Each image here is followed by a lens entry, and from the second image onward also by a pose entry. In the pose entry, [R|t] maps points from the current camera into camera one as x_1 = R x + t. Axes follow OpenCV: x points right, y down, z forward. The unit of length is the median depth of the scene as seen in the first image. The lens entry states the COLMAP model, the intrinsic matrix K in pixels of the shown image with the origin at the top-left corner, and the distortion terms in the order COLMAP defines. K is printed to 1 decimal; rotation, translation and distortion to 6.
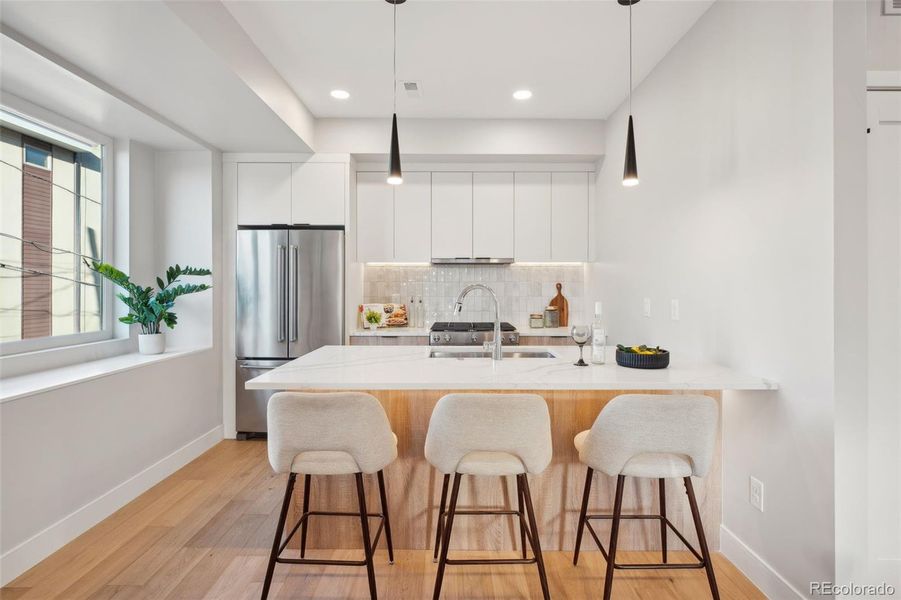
lens RADIAL K [[453.9, 0, 450.3], [0, 453.9, 288.4], [0, 0, 1]] dist [-0.013502, -0.000406]
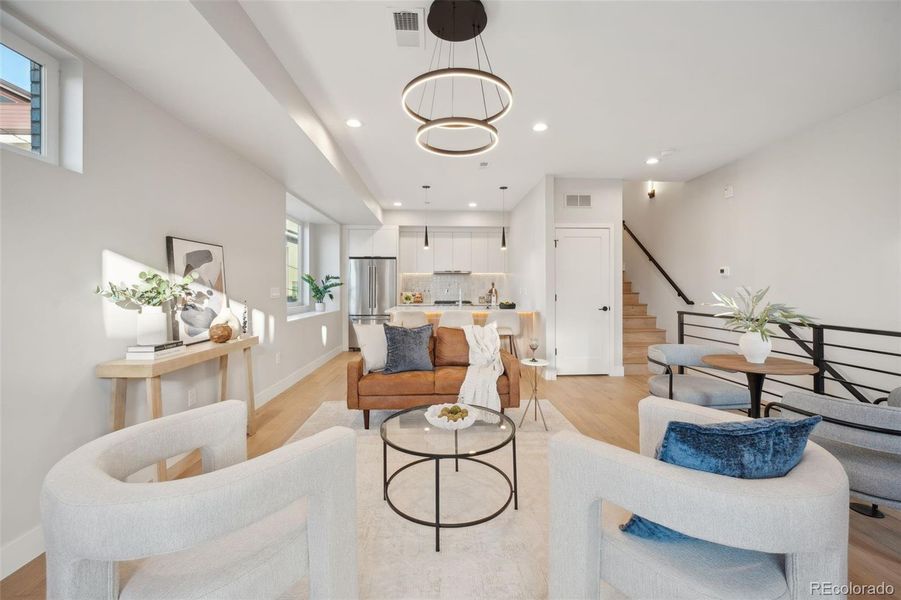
lens RADIAL K [[370.0, 0, 453.9], [0, 370.0, 293.0], [0, 0, 1]] dist [-0.026947, 0.001310]
pose [[0.998884, -0.001556, 0.047201, -0.032415], [0.001158, 0.999964, 0.008460, 0.025880], [-0.047213, -0.008396, 0.998850, -0.869681]]
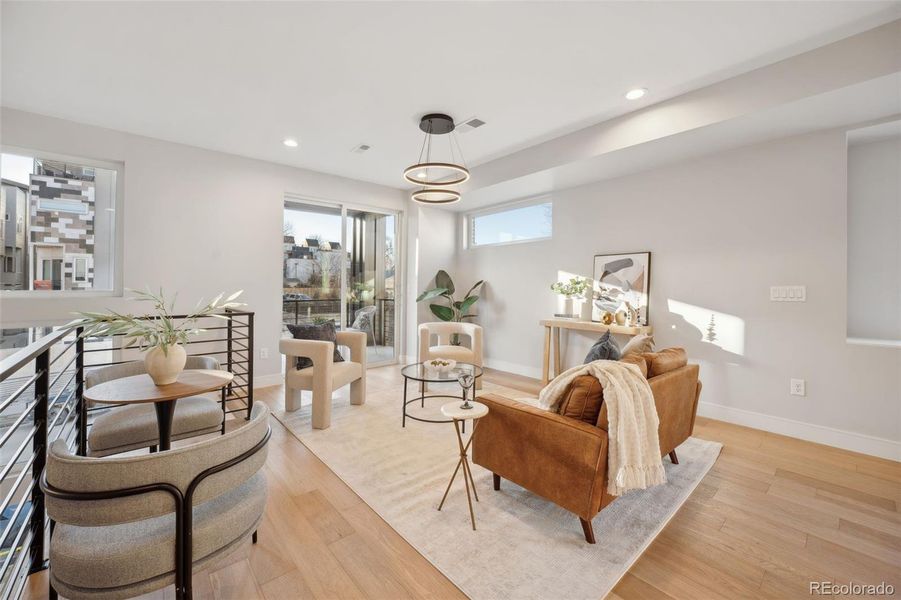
lens RADIAL K [[370.0, 0, 449.0], [0, 370.0, 284.8], [0, 0, 1]] dist [-0.026947, 0.001310]
pose [[-0.748736, -0.001849, -0.662866, 0.562974], [-0.004134, 0.999990, 0.001880, 0.017327], [0.662856, 0.004148, -0.748736, 0.341948]]
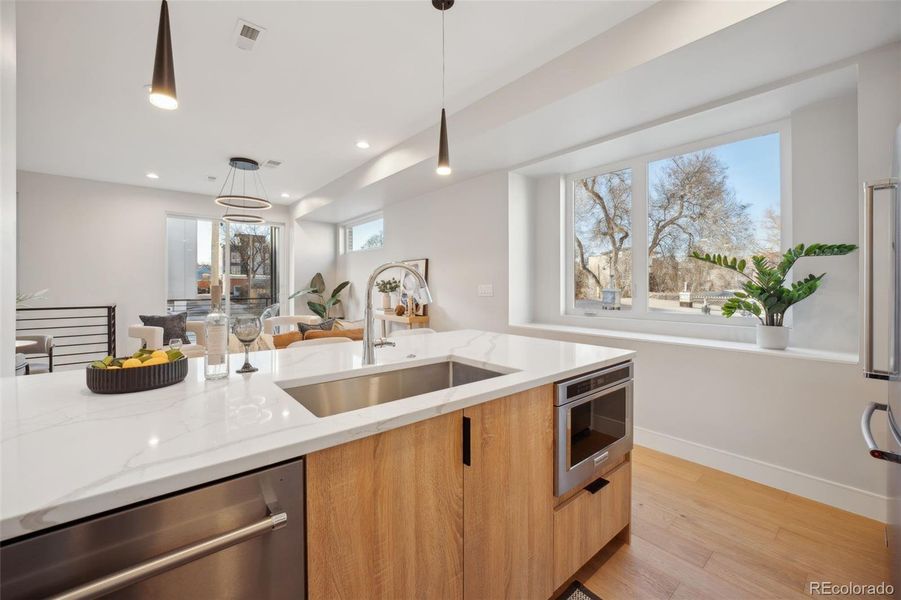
lens RADIAL K [[370.0, 0, 462.8], [0, 370.0, 287.5], [0, 0, 1]] dist [-0.026947, 0.001310]
pose [[-0.742534, 0.005527, -0.669785, 0.263492], [0.000267, 0.999968, 0.007956, 0.018344], [0.669808, 0.005729, -0.742512, 1.001187]]
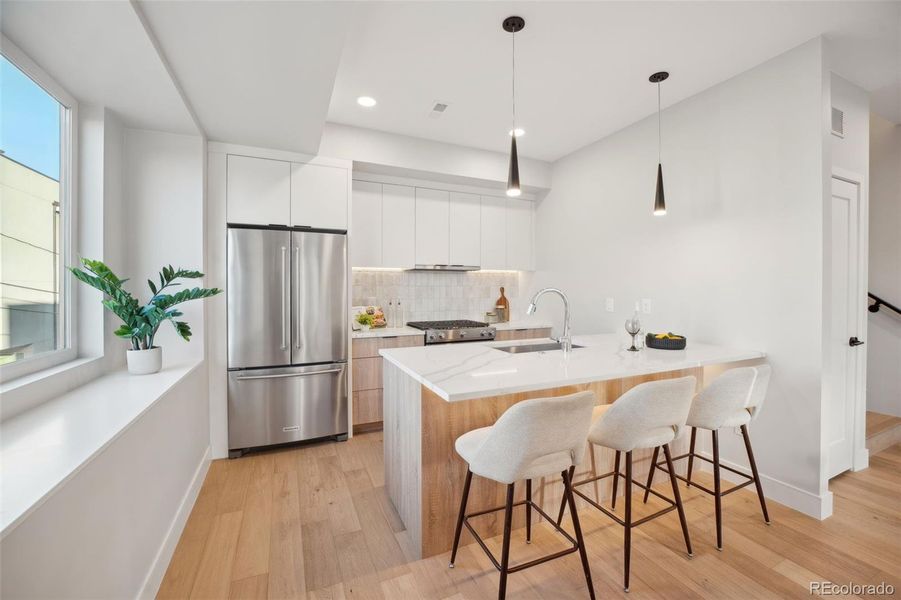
lens RADIAL K [[370.0, 0, 449.2], [0, 370.0, 293.8], [0, 0, 1]] dist [-0.026947, 0.001310]
pose [[0.913429, -0.006402, 0.406948, -0.363741], [0.003349, 0.999961, 0.008214, -0.002293], [-0.406984, -0.006140, 0.913415, 0.149001]]
